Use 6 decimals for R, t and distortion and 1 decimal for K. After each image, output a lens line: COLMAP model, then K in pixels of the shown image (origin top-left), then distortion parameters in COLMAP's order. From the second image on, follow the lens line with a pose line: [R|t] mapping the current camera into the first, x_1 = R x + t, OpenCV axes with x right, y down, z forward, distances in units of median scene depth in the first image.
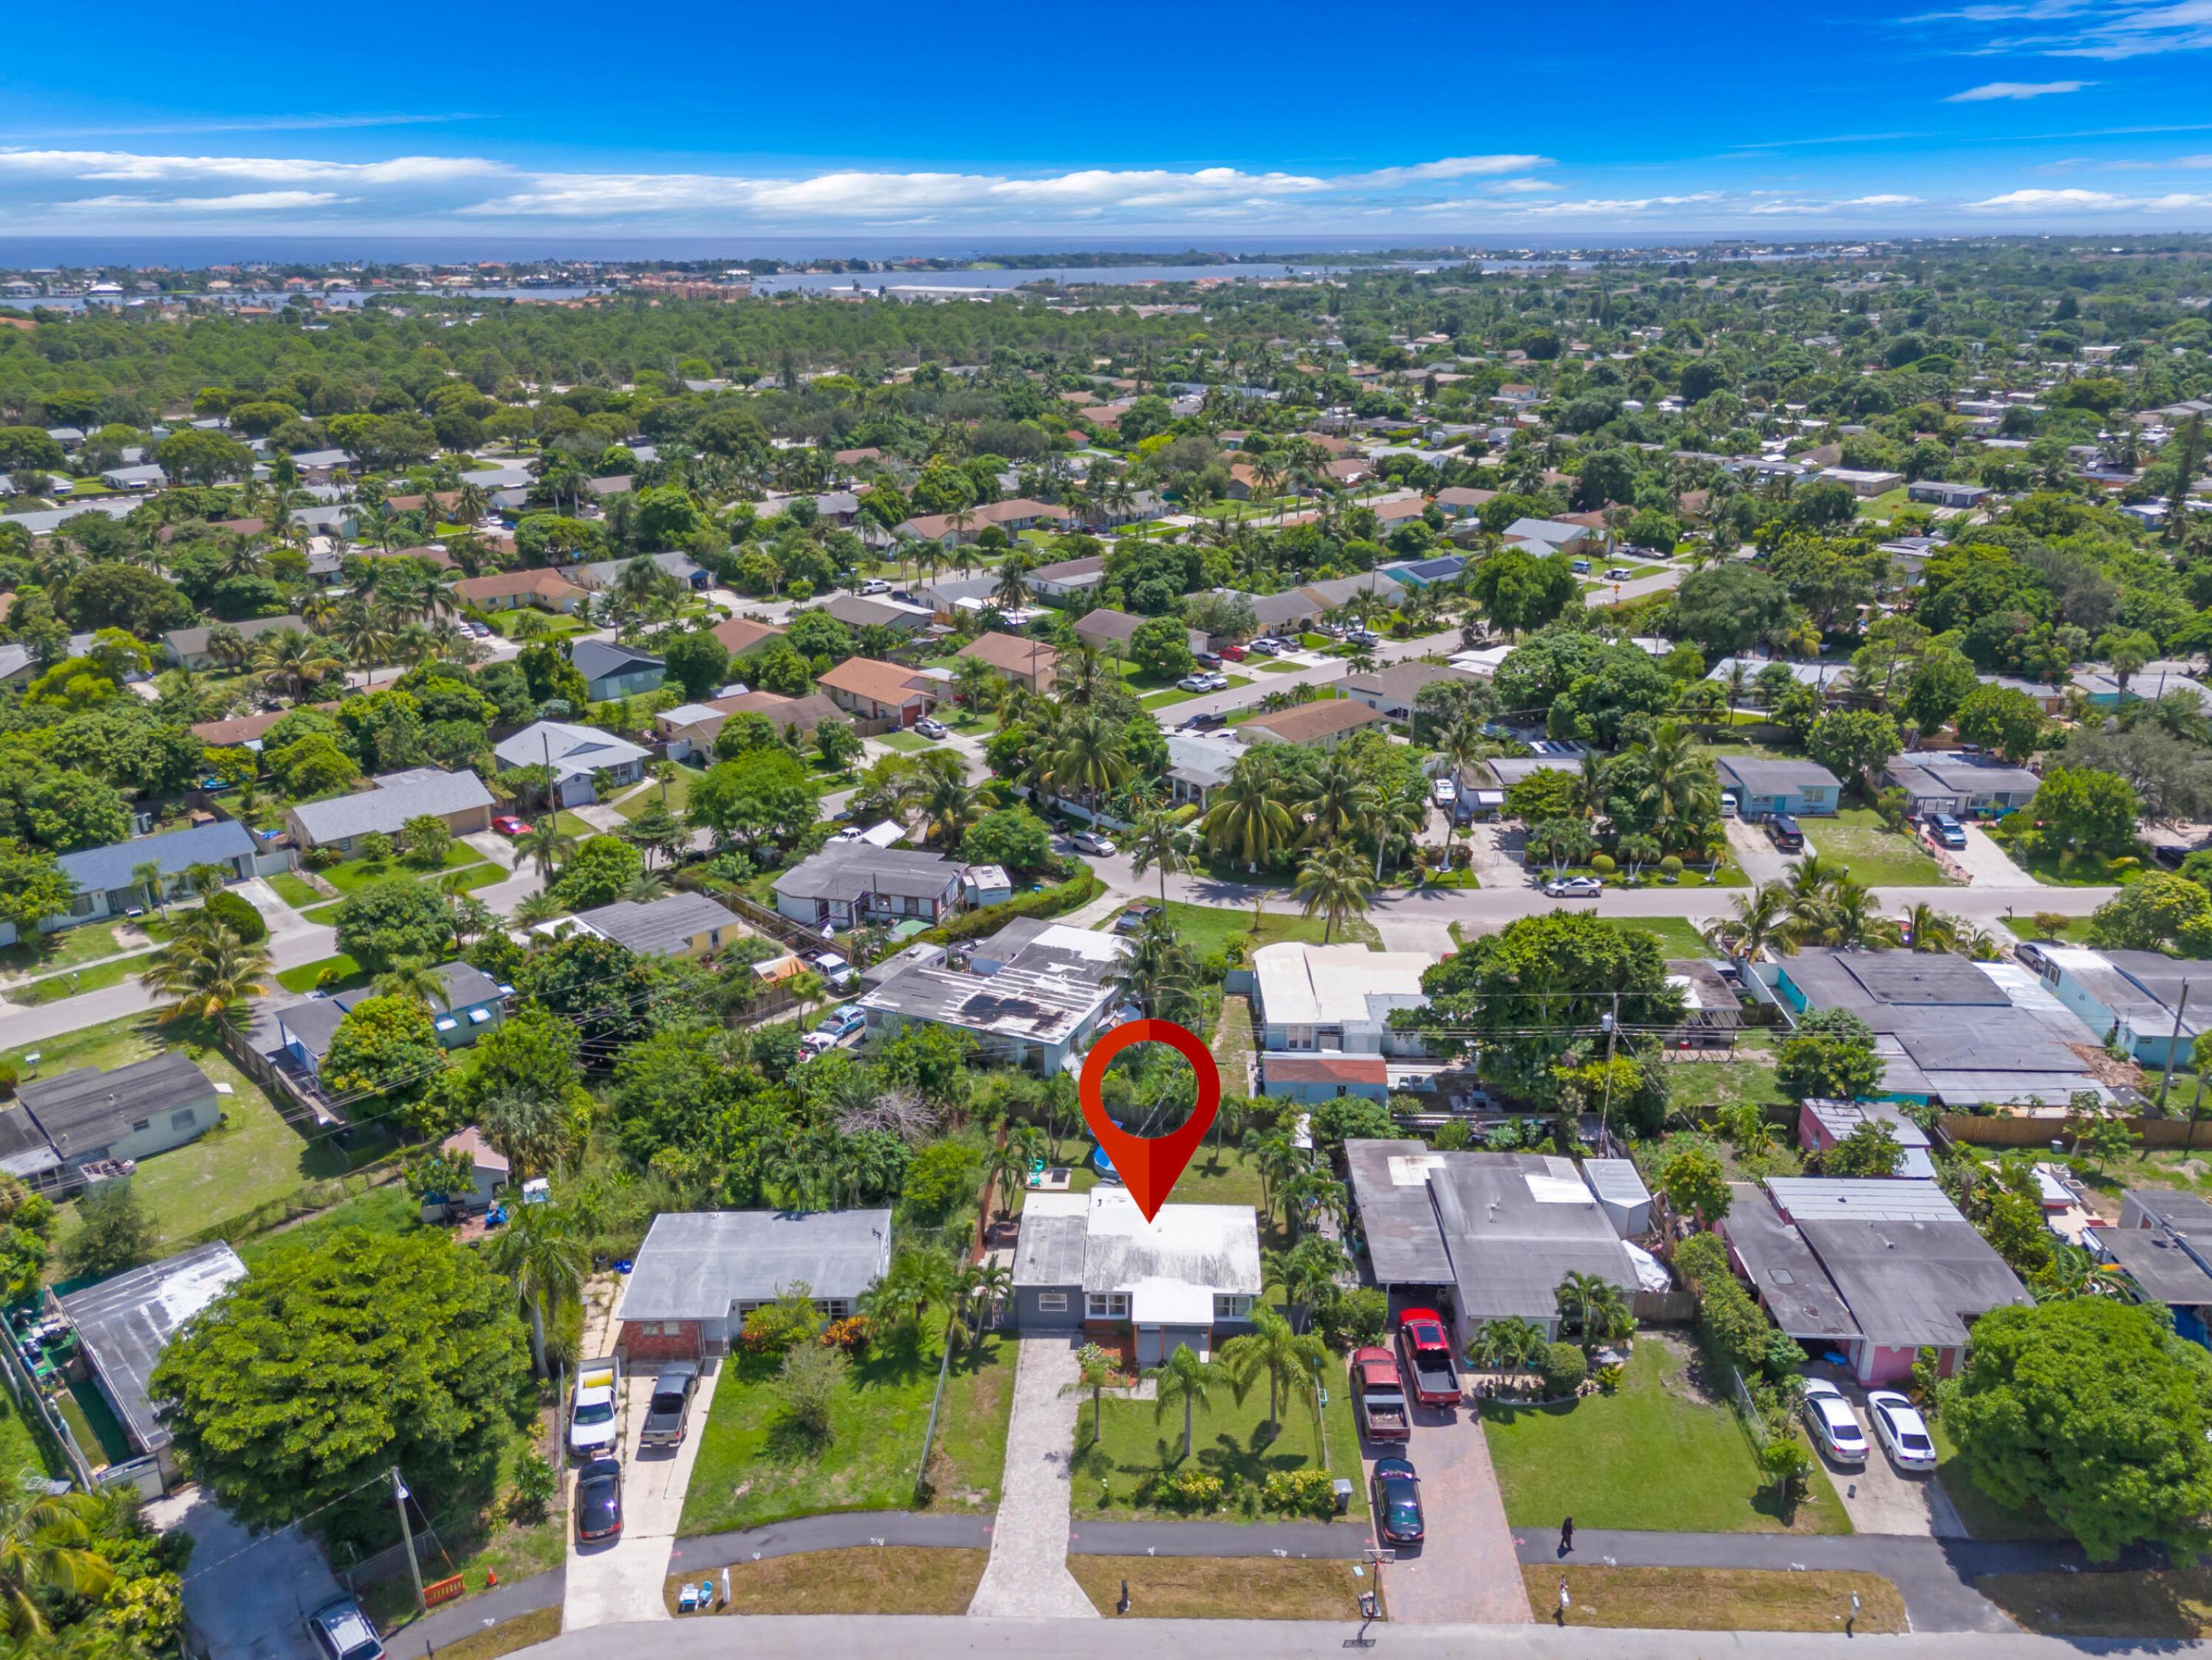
lens RADIAL K [[1663.7, 0, 1106.0], [0, 1663.7, 830.0], [0, 0, 1]] dist [0.047742, -0.003711]
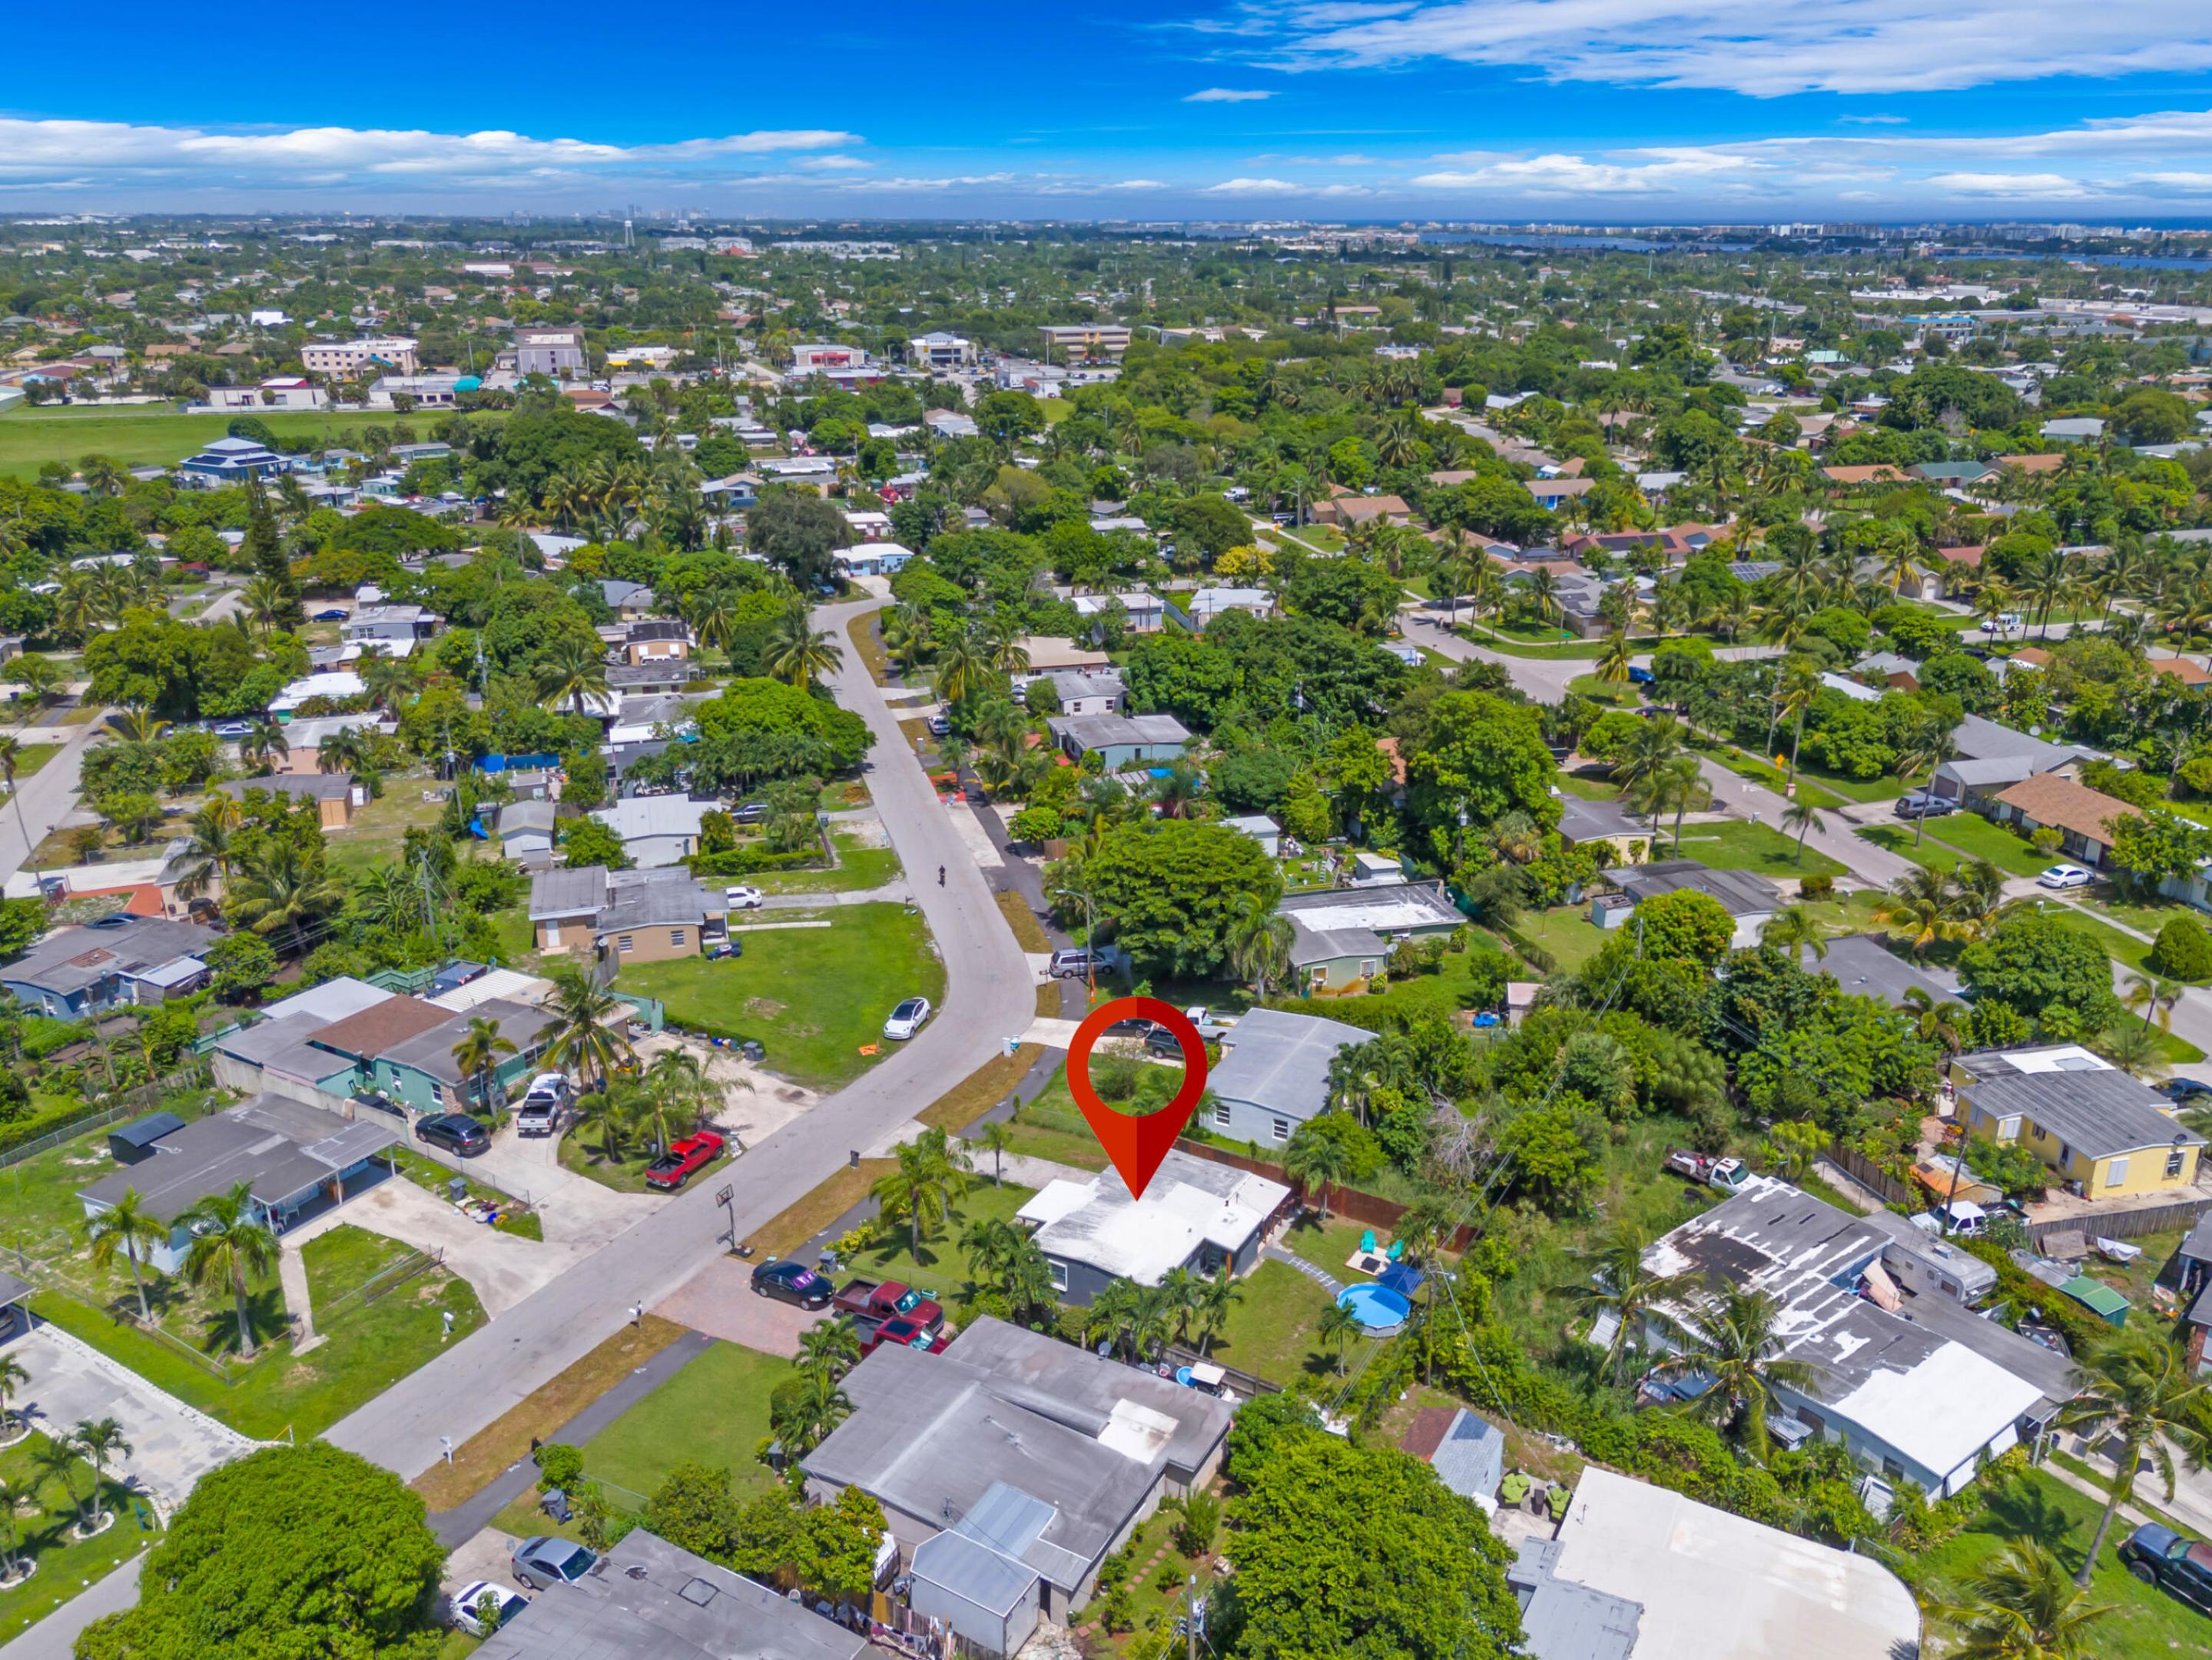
lens RADIAL K [[1623.1, 0, 1106.0], [0, 1623.1, 912.0], [0, 0, 1]] dist [0.057871, -0.006031]
pose [[-0.460561, 0.353013, -0.814411, 0.697269], [-0.301234, 0.800901, 0.517509, -0.363897], [0.834950, 0.483673, -0.262524, 1.032295]]
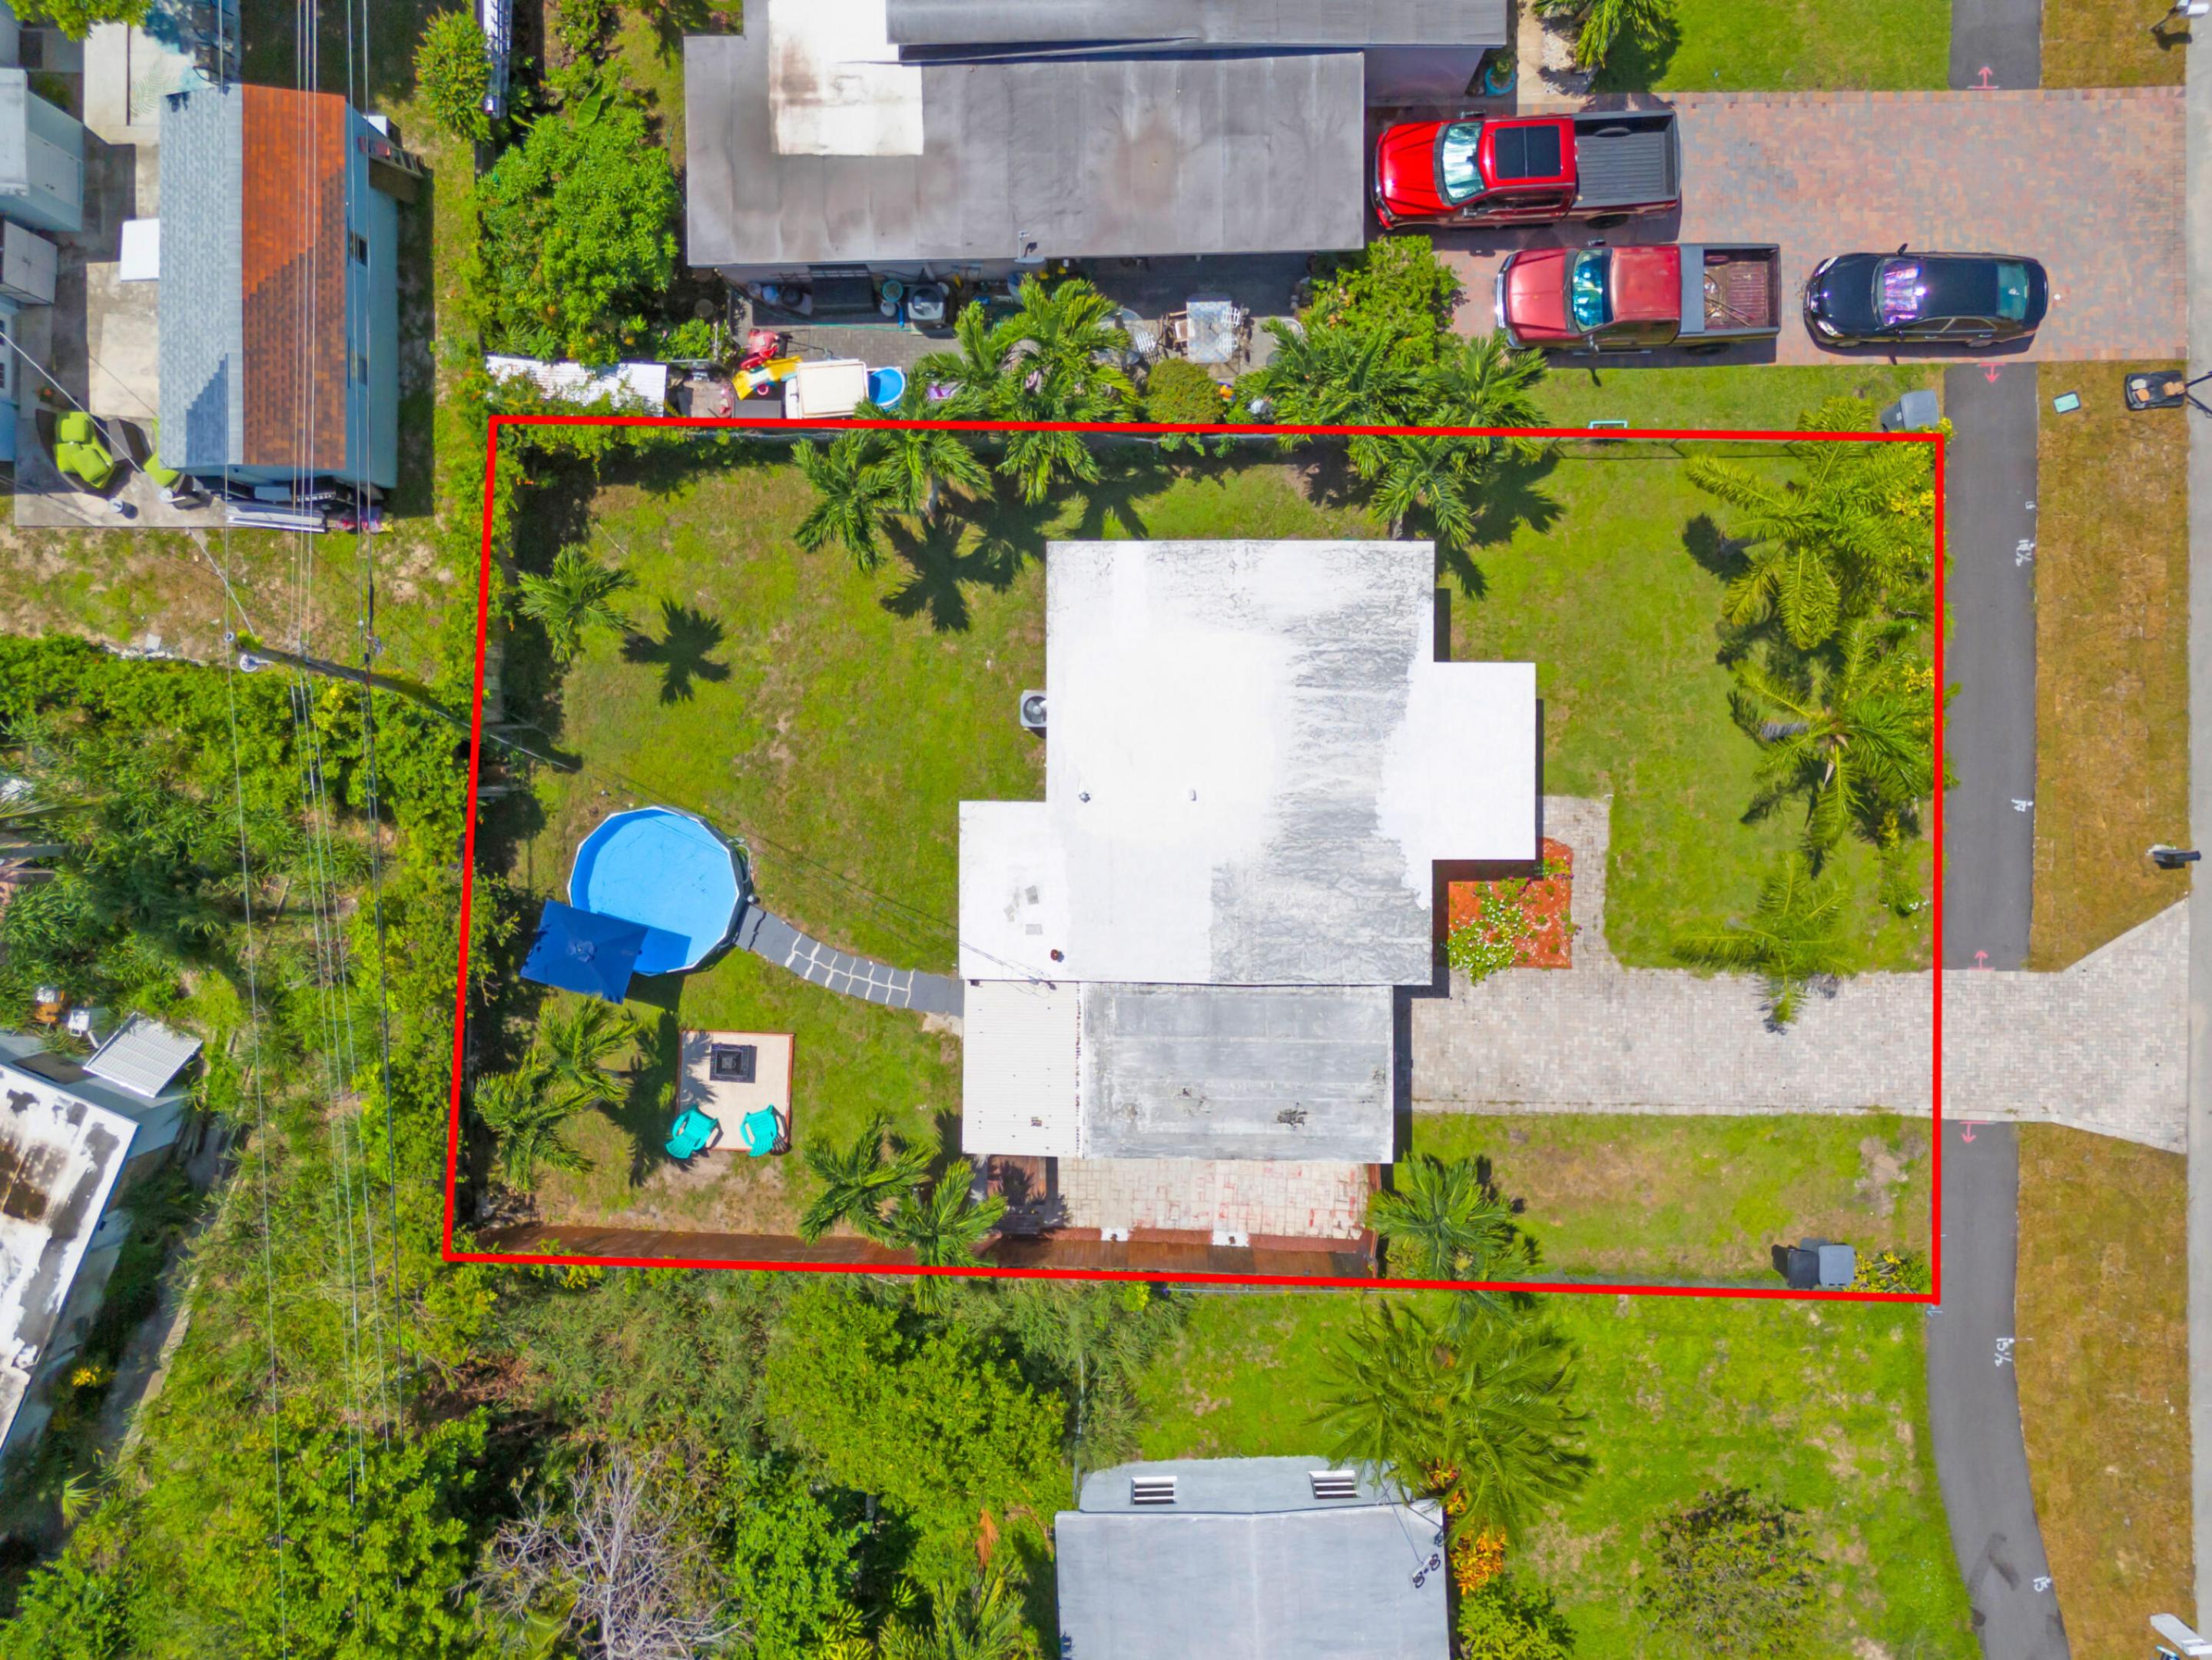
lens RADIAL K [[1663.7, 0, 1106.0], [0, 1663.7, 830.0], [0, 0, 1]] dist [0.047742, -0.003711]
pose [[-0.045615, -0.998958, -0.001322, 0.024275], [0.360942, -0.017716, 0.932420, -0.107664], [-0.931472, 0.042055, 0.361374, 0.795272]]
